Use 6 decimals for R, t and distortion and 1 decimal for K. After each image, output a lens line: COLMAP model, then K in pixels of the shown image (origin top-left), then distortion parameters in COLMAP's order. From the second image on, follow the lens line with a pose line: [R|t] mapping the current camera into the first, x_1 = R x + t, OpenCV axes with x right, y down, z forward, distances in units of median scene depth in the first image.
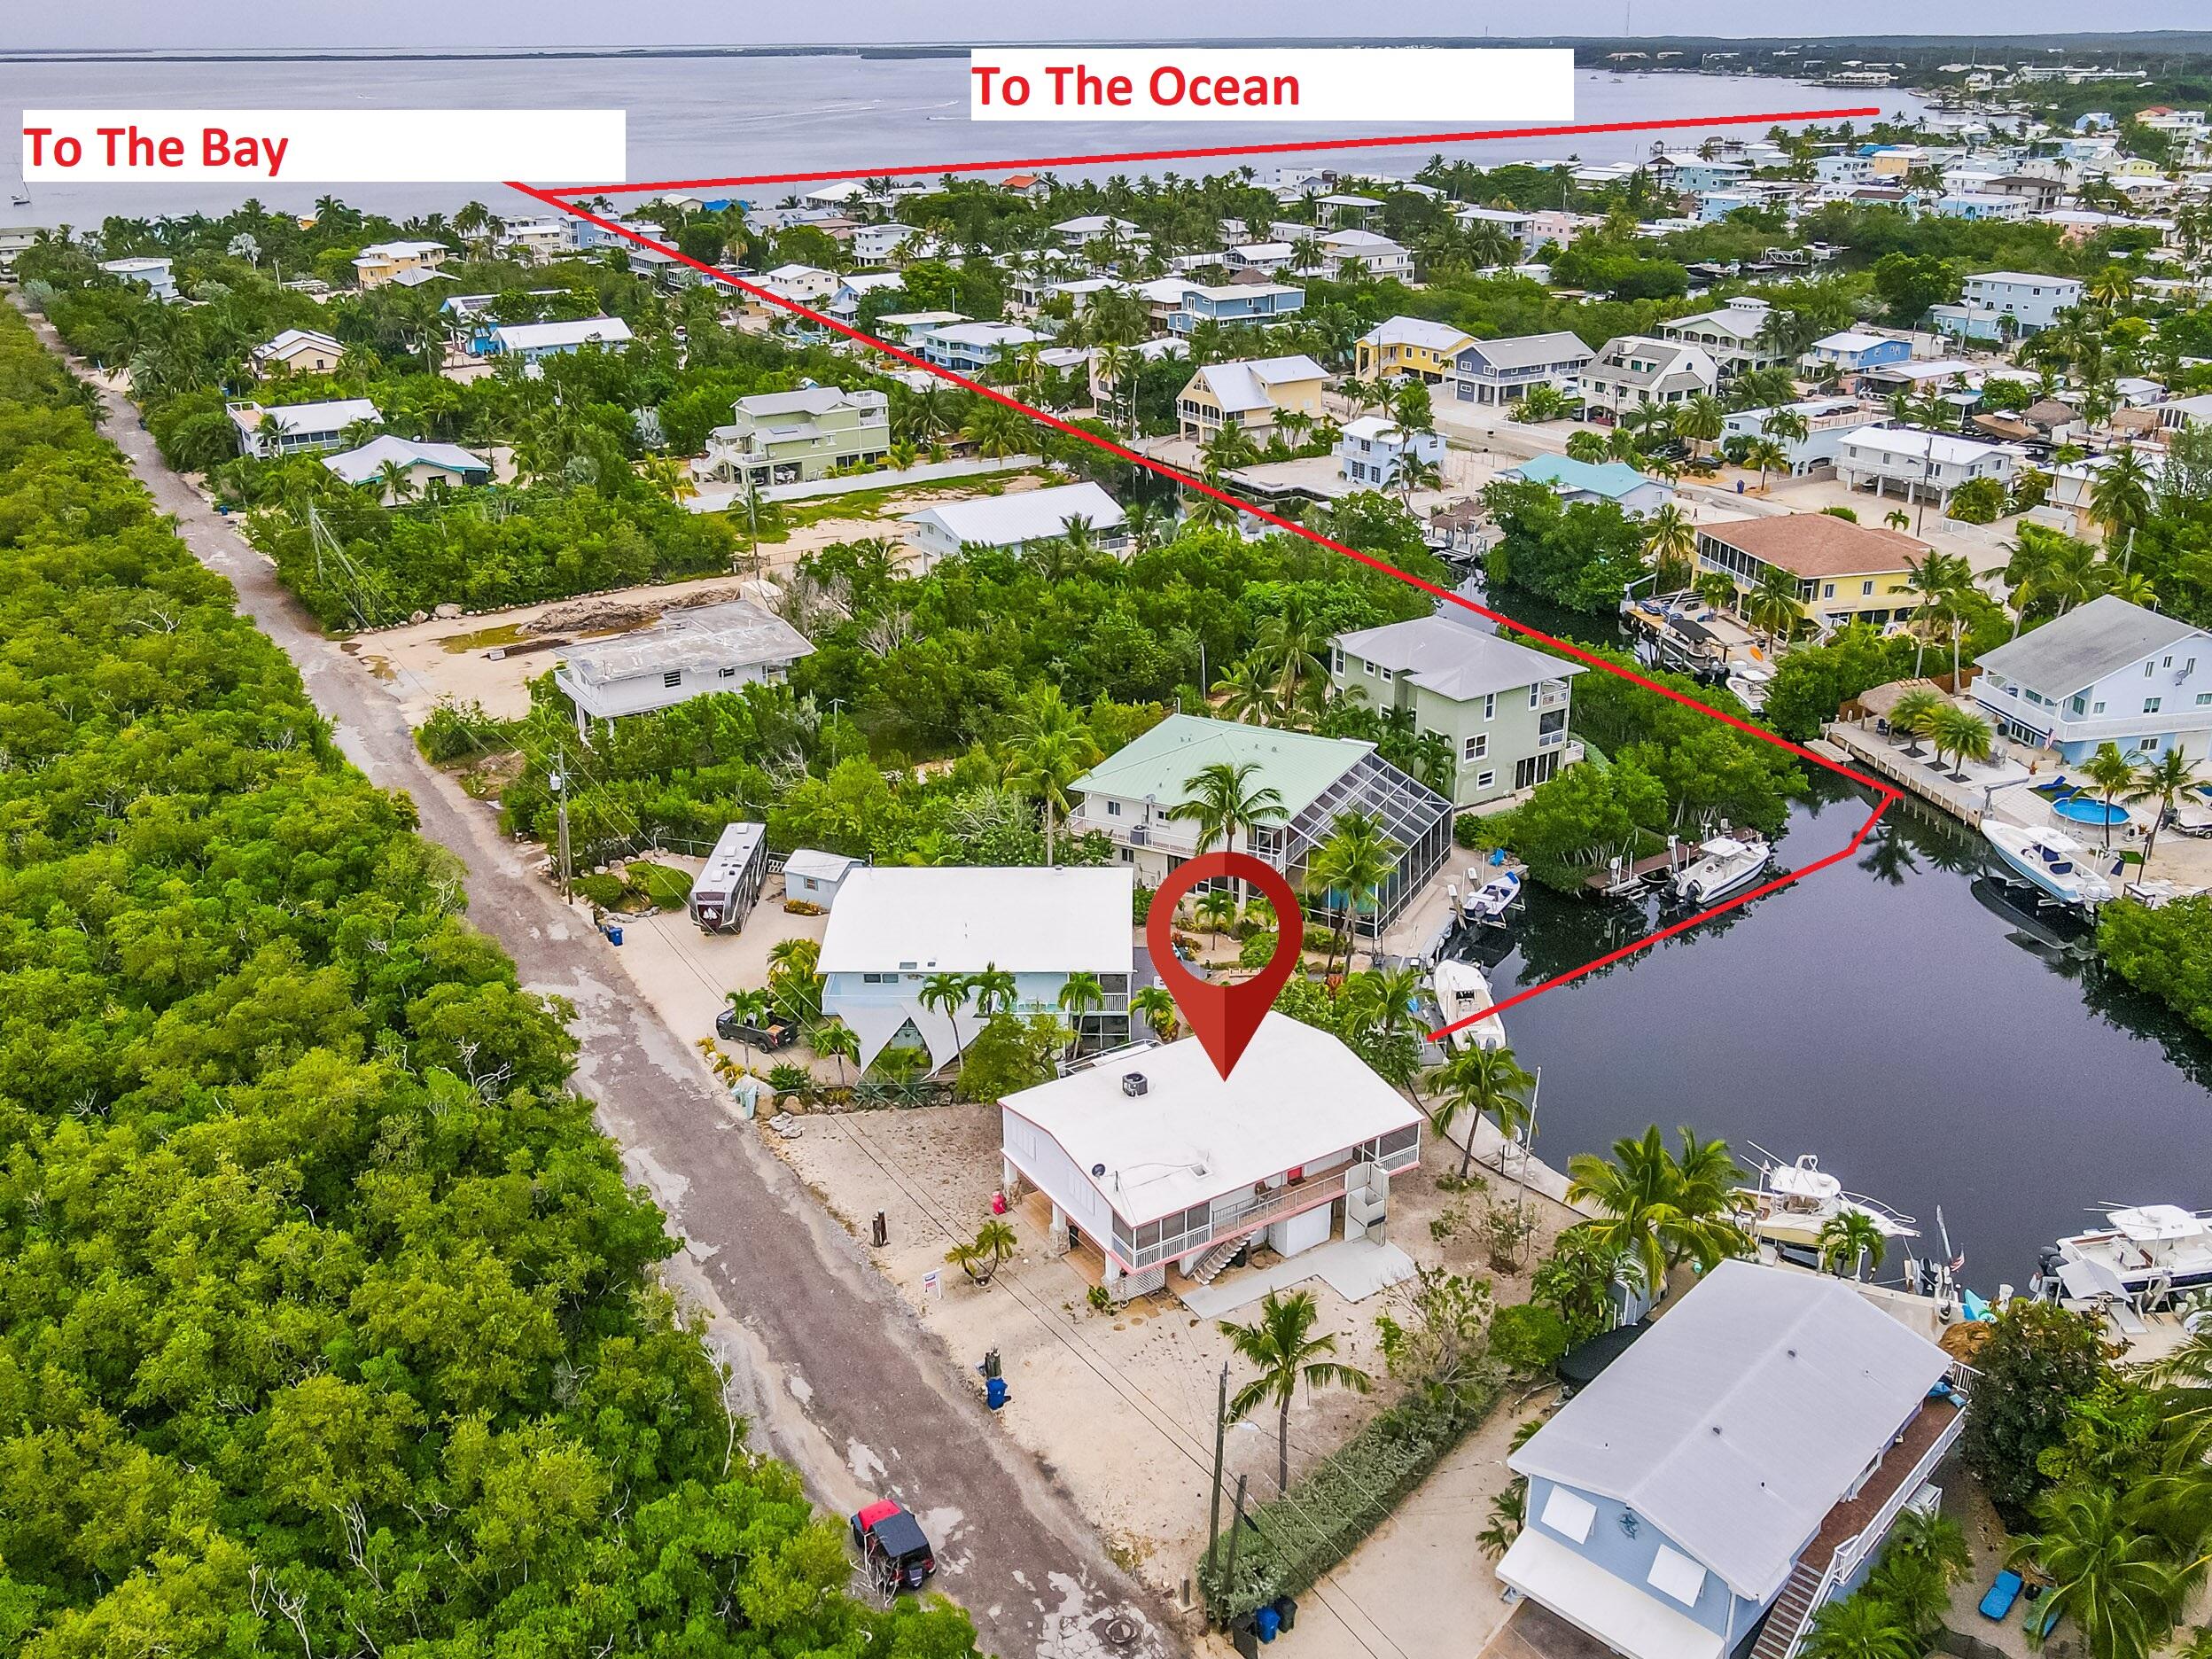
lens RADIAL K [[1774.5, 0, 948.5], [0, 1774.5, 829.4], [0, 0, 1]] dist [0.028025, -0.000134]
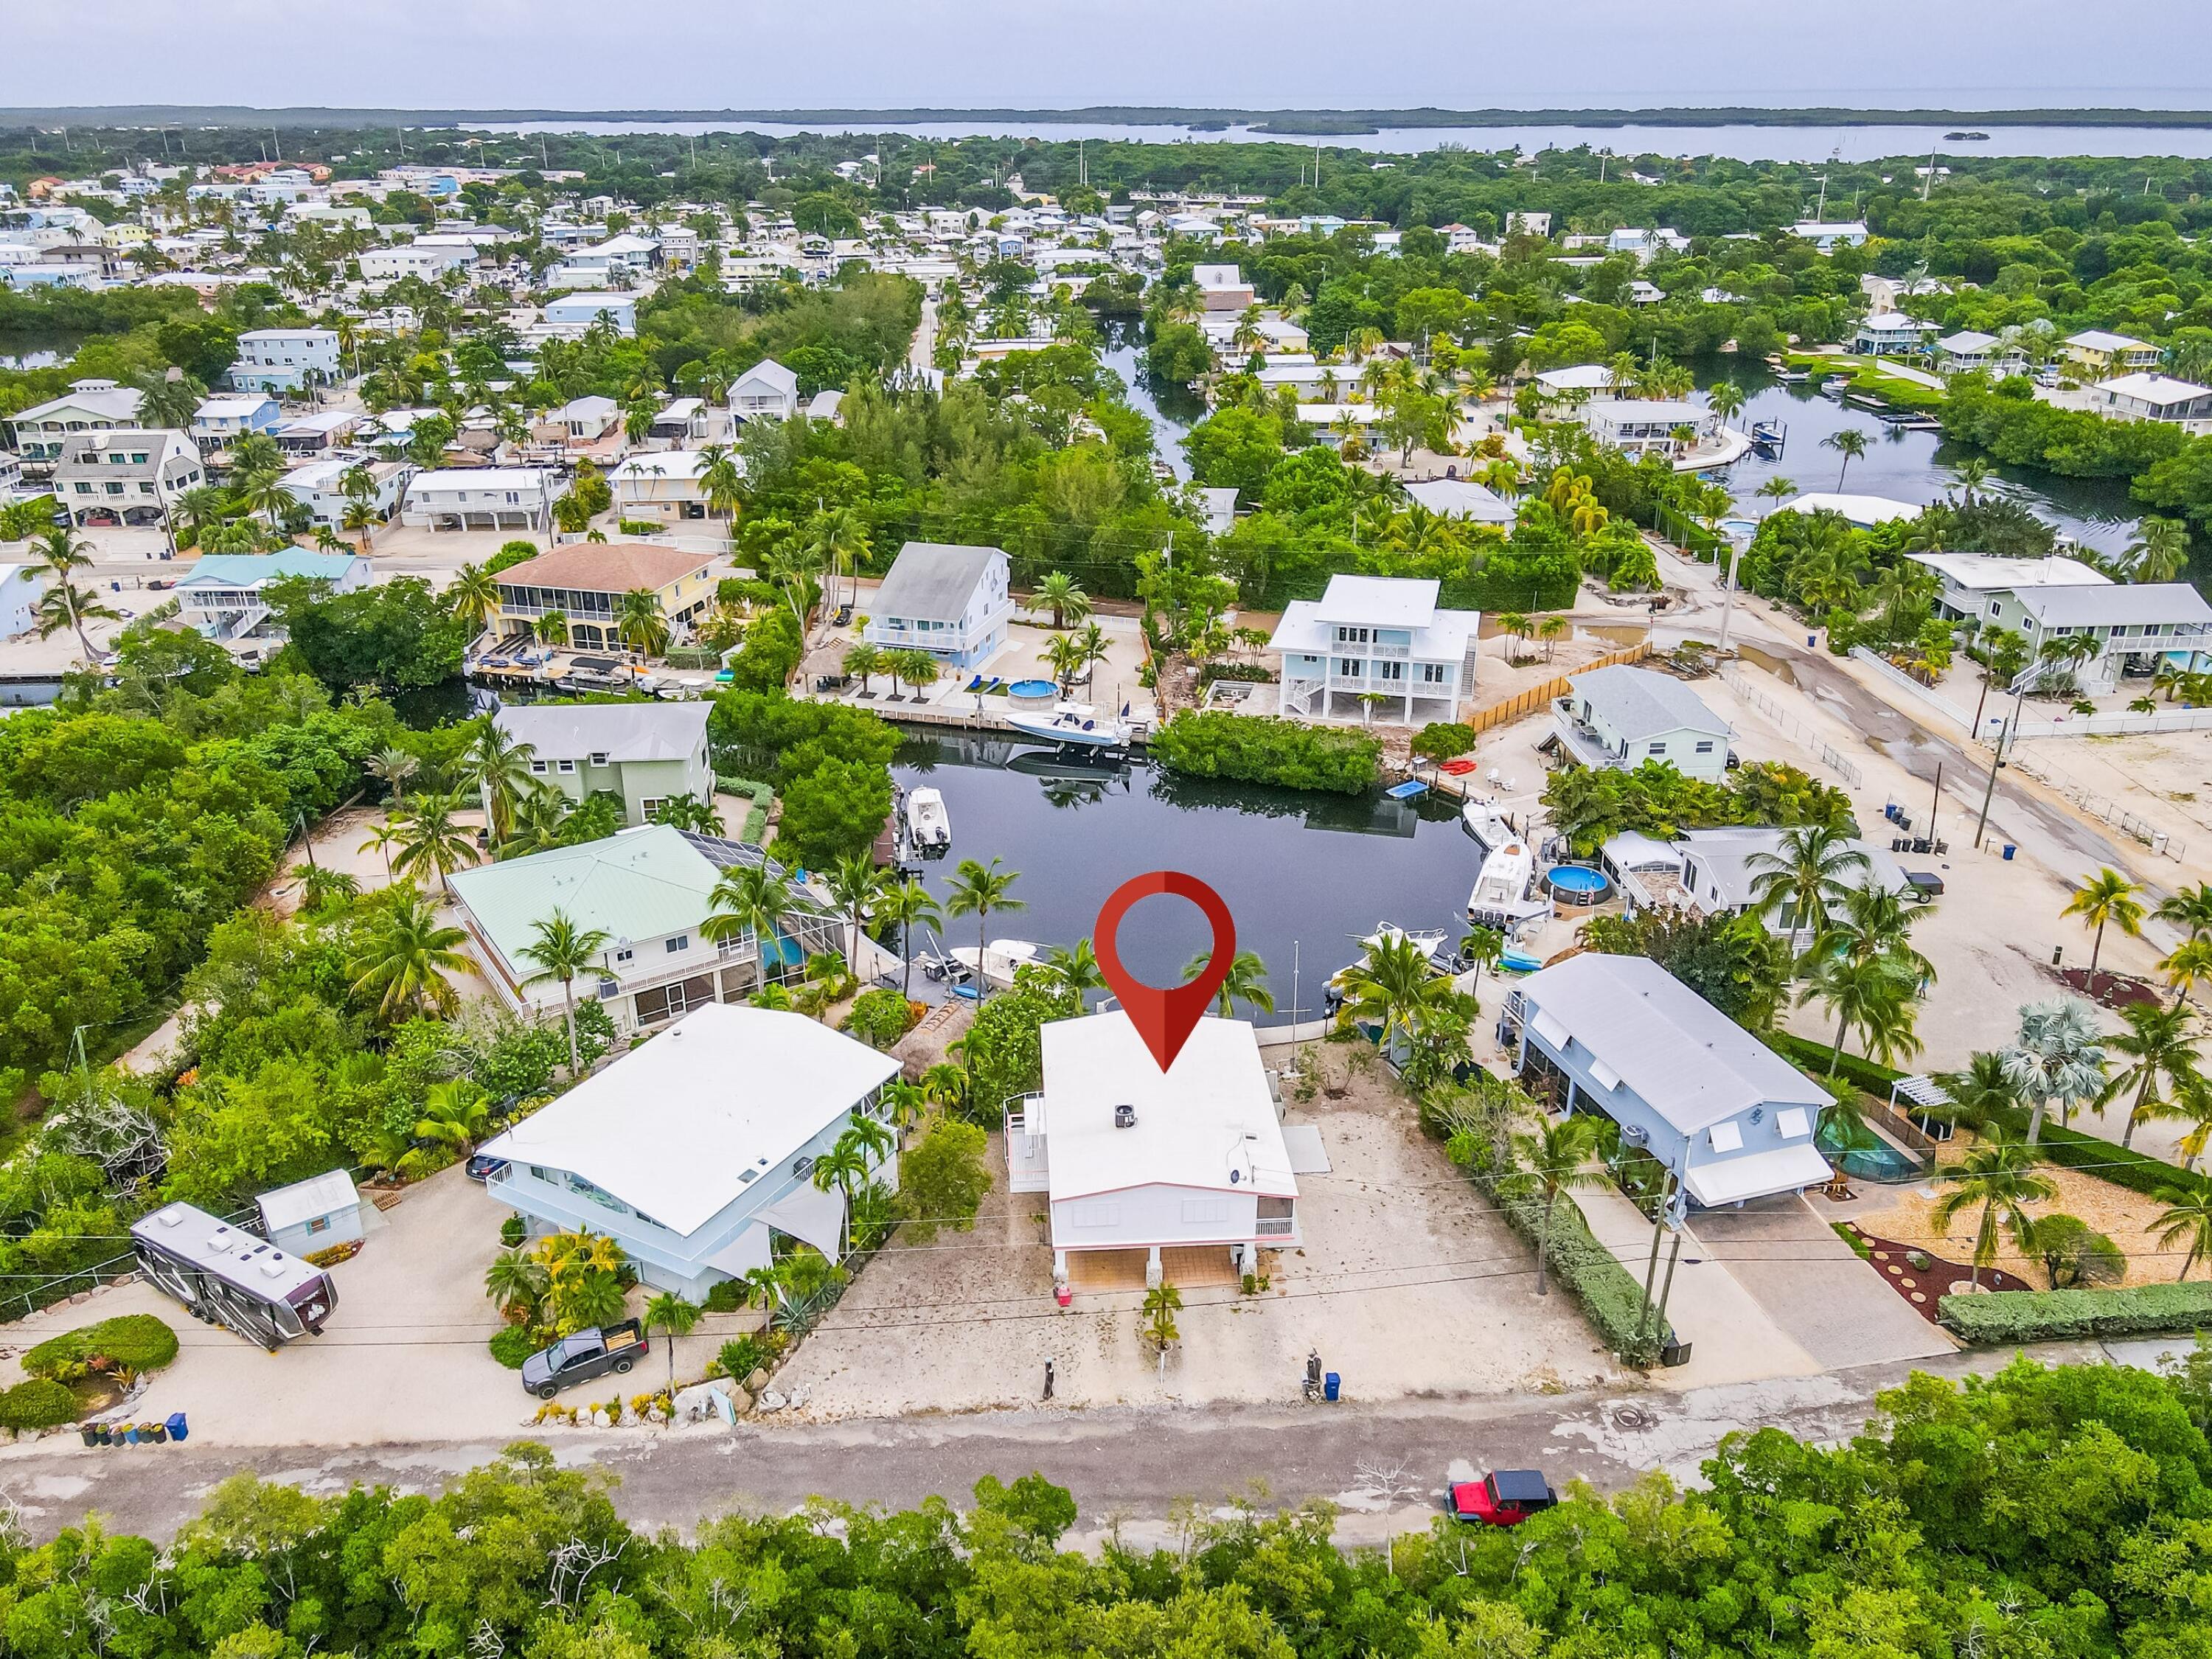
lens RADIAL K [[1774.5, 0, 948.5], [0, 1774.5, 829.4], [0, 0, 1]] dist [0.028025, -0.000134]
pose [[0.477687, -0.337582, 0.811082, -0.656224], [0.363648, 0.916400, 0.167246, -0.200531], [-0.799734, 0.215057, 0.560514, 0.390186]]
